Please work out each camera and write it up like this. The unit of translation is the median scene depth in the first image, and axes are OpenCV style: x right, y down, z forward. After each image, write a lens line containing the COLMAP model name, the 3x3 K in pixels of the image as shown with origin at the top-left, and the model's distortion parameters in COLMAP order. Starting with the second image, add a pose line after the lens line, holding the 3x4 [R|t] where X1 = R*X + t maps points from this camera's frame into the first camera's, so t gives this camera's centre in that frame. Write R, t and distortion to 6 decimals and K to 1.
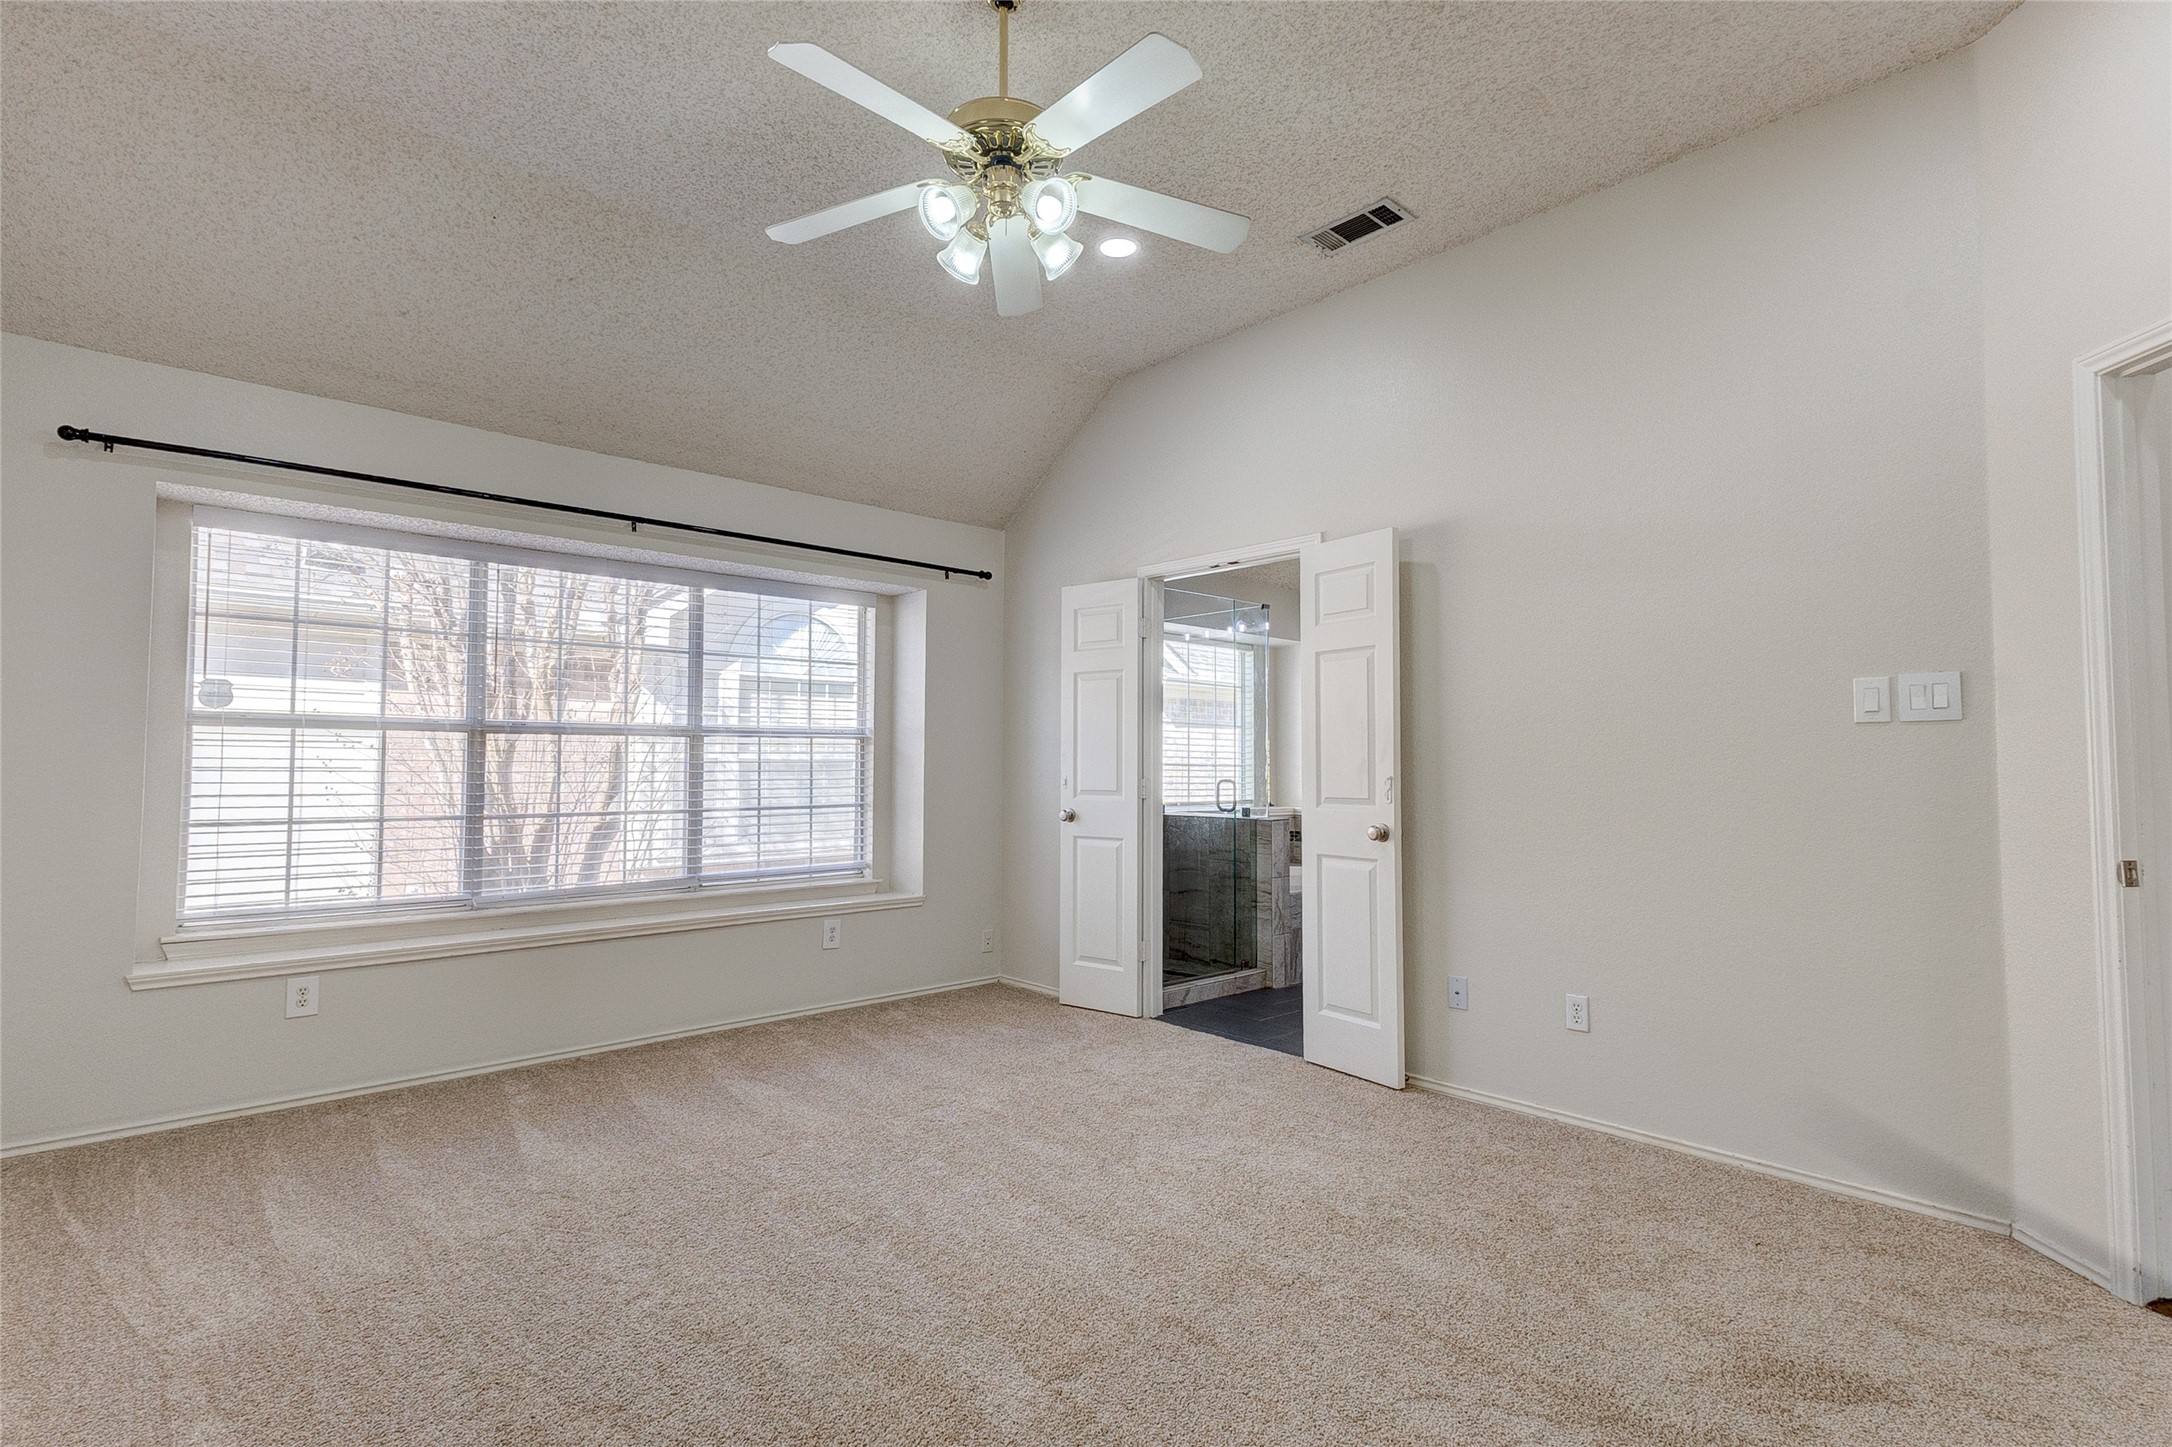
lens RADIAL K [[1057.9, 0, 1077.1], [0, 1057.9, 727.3], [0, 0, 1]] dist [0.097008, -0.075842]
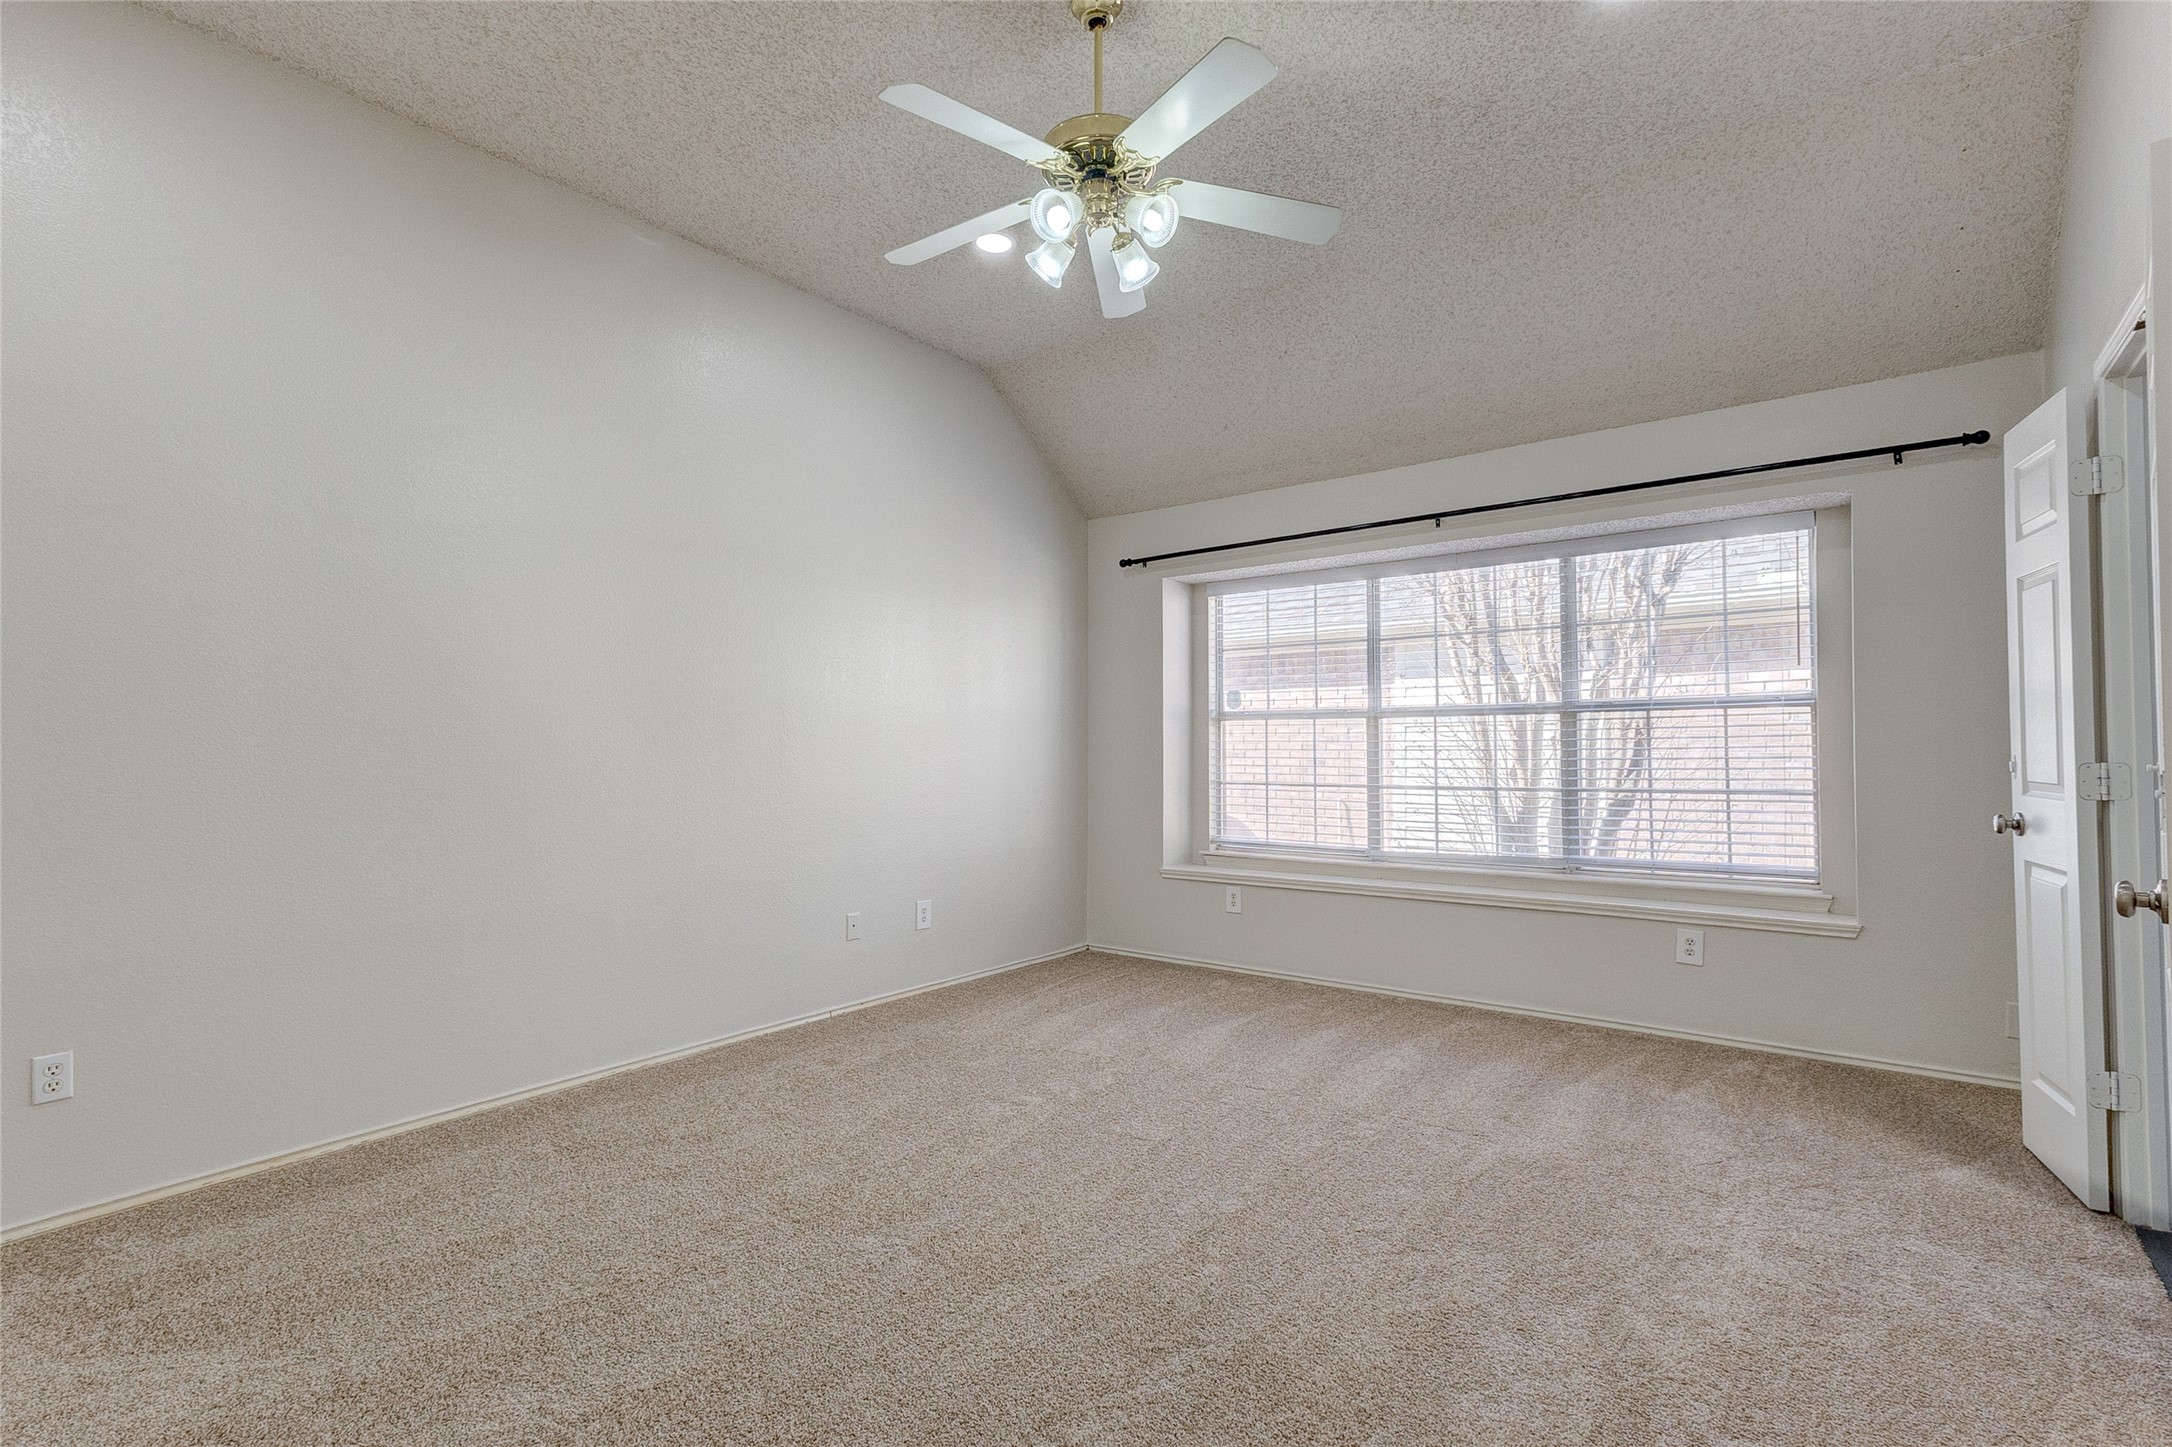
lens RADIAL K [[1009.7, 0, 1083.4], [0, 1009.7, 722.9], [0, 0, 1]] dist [0.026938, -0.007152]
pose [[0.182985, -0.027636, -0.982727, 0.443206], [0.045809, 0.998759, -0.019557, 0.015046], [0.982048, -0.041439, 0.184024, 0.387808]]
